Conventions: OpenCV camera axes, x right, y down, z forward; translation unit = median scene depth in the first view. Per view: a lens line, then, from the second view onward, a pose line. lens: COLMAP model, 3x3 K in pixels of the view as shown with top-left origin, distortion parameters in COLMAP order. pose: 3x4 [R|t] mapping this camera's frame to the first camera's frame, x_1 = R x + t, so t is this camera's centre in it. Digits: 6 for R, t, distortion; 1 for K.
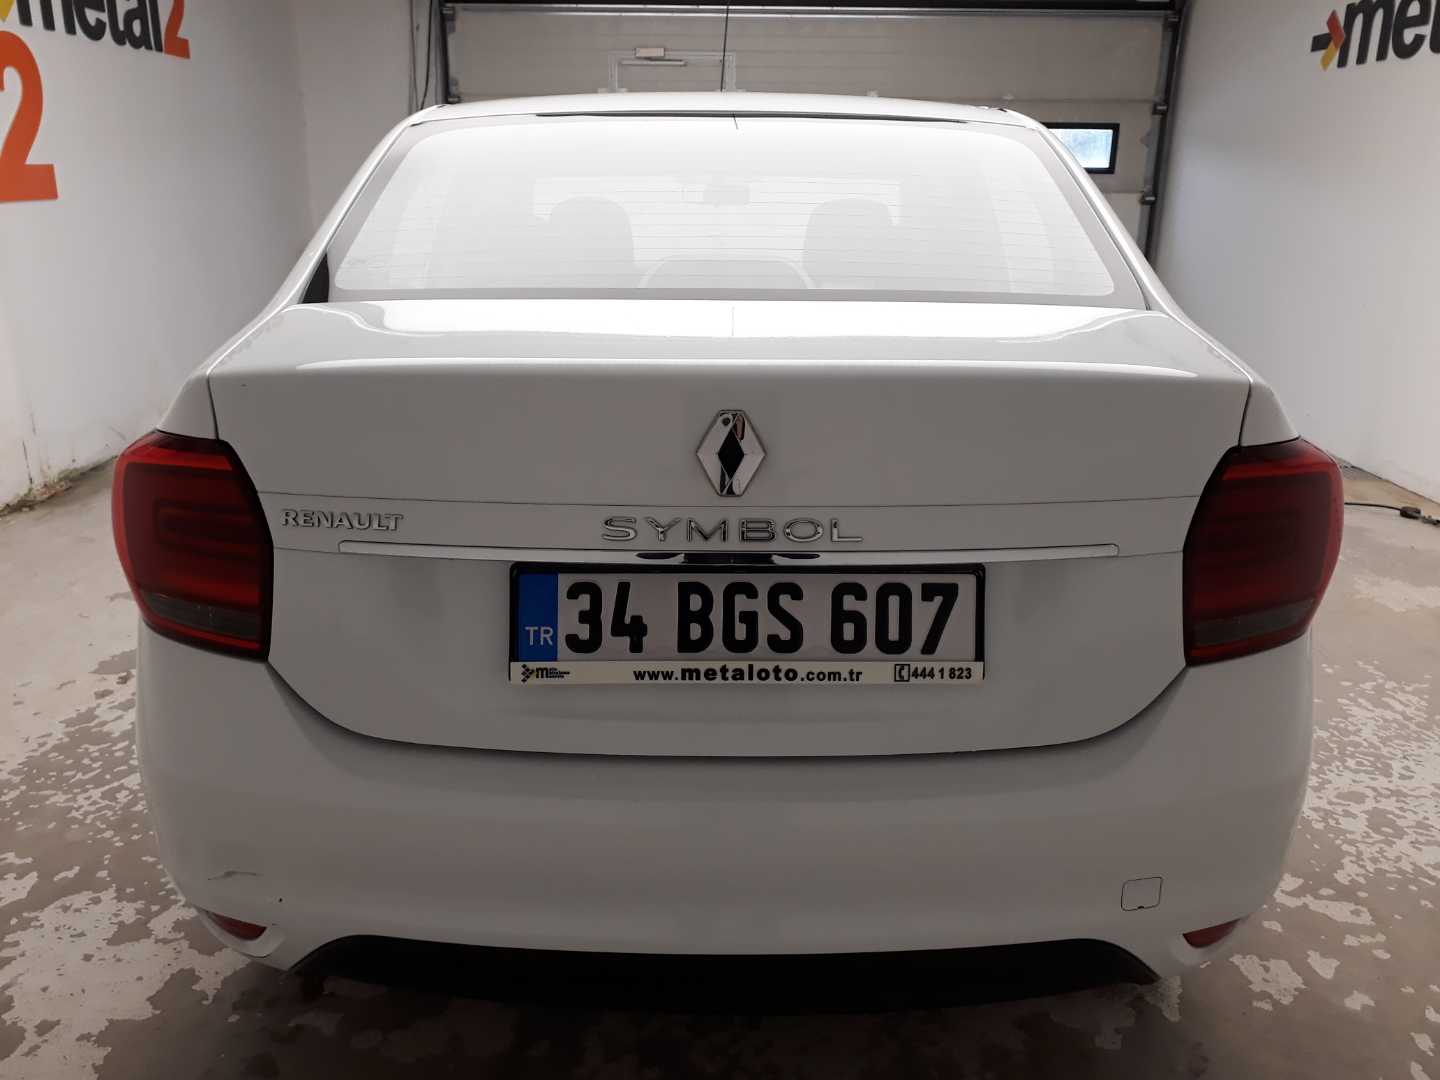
lens RADIAL K [[1190.4, 0, 707.5], [0, 1190.4, 536.8], [0, 0, 1]] dist [-0.004877, -0.001093]
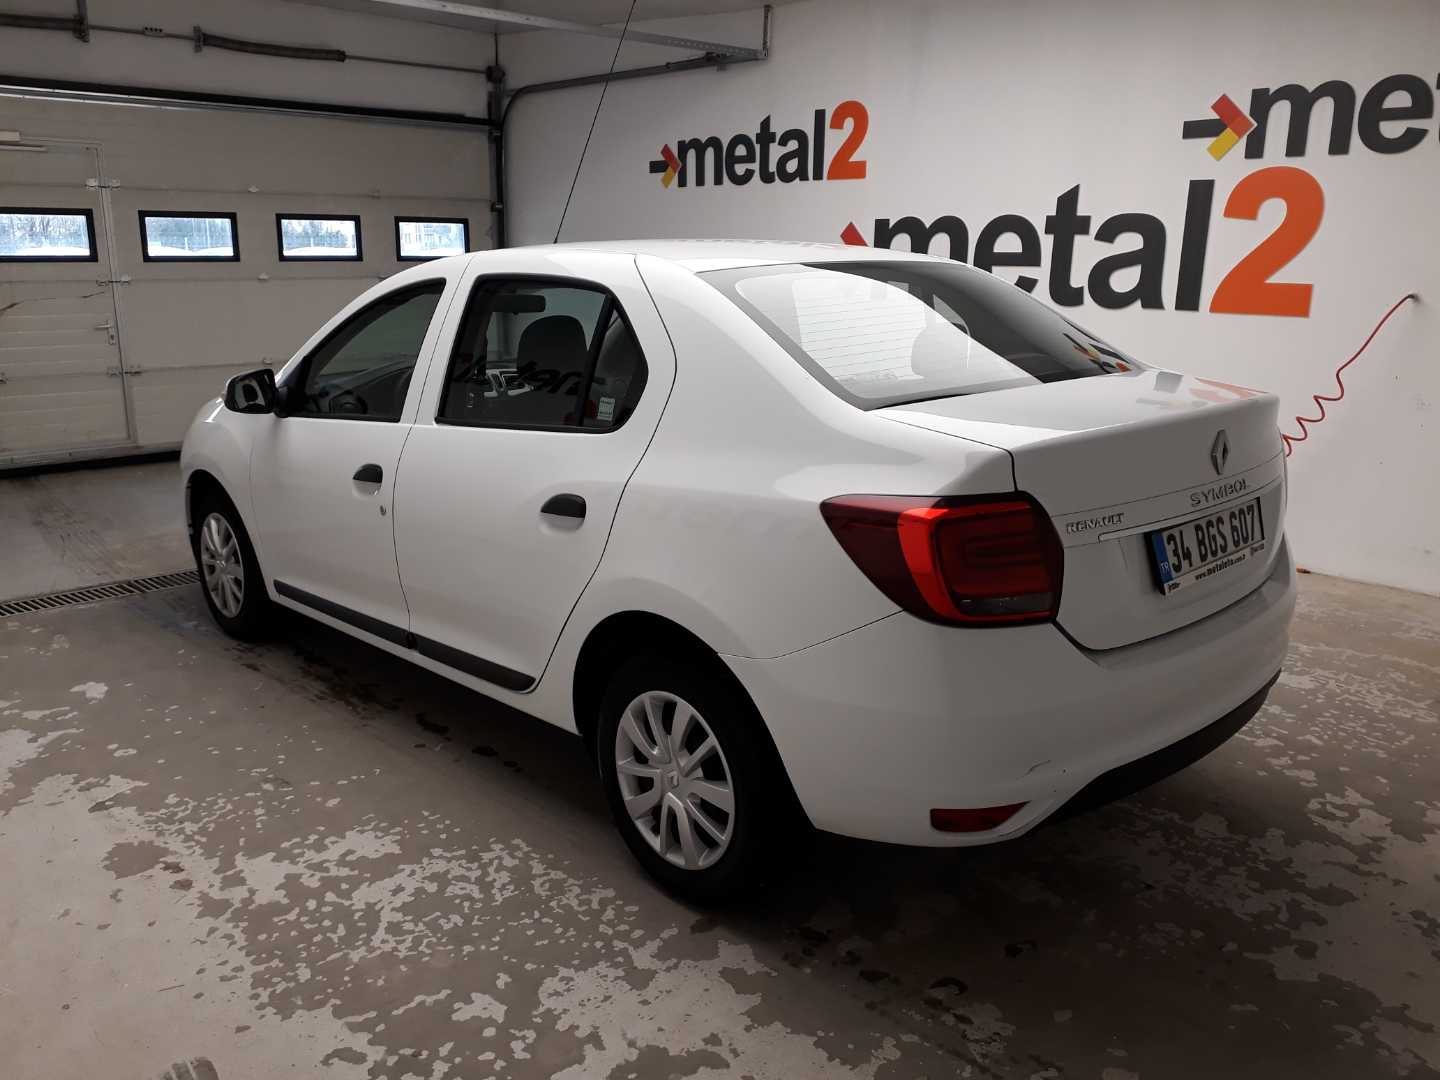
lens RADIAL K [[1190.4, 0, 710.9], [0, 1190.4, 537.7], [0, 0, 1]] dist [-0.004877, -0.001093]
pose [[0.717977, -0.168925, 0.675258, -1.078412], [0.204213, 0.978536, 0.027662, -0.088725], [-0.665436, 0.118036, 0.737063, 0.069000]]
